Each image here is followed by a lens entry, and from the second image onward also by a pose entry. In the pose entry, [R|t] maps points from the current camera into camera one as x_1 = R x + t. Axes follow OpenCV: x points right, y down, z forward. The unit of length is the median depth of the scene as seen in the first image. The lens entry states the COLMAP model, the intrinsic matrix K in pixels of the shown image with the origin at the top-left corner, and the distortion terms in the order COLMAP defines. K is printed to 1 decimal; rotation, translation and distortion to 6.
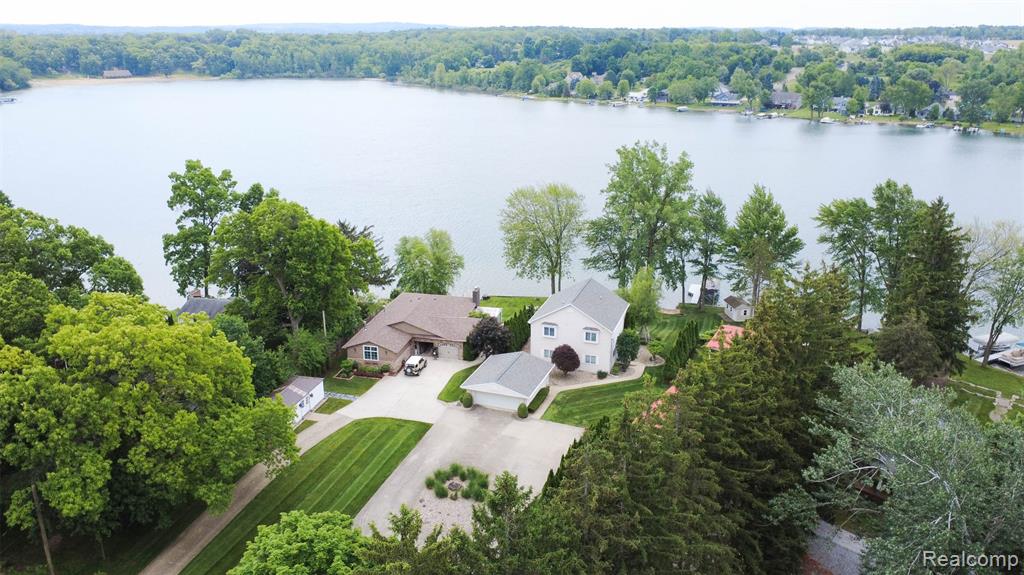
lens RADIAL K [[772.1, 0, 512.0], [0, 772.1, 287.5], [0, 0, 1]] dist [-0.001132, -0.002930]
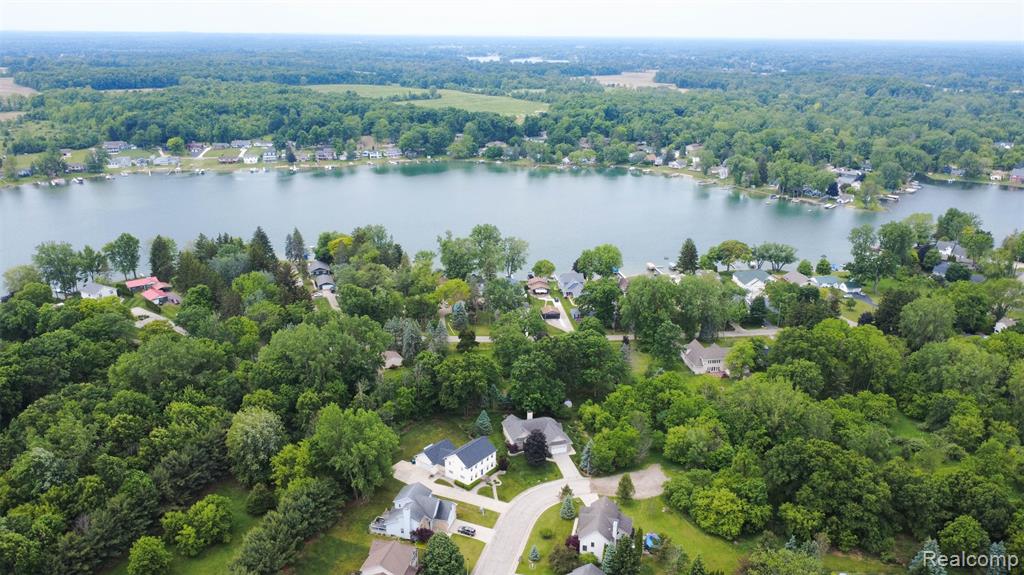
lens RADIAL K [[763.6, 0, 512.0], [0, 763.6, 287.5], [0, 0, 1]] dist [0.001611, -0.000663]
pose [[0.208834, -0.310772, 0.927259, -2.080638], [0.299246, 0.922992, 0.241946, -0.196479], [-0.931043, 0.226952, 0.285749, -1.328344]]
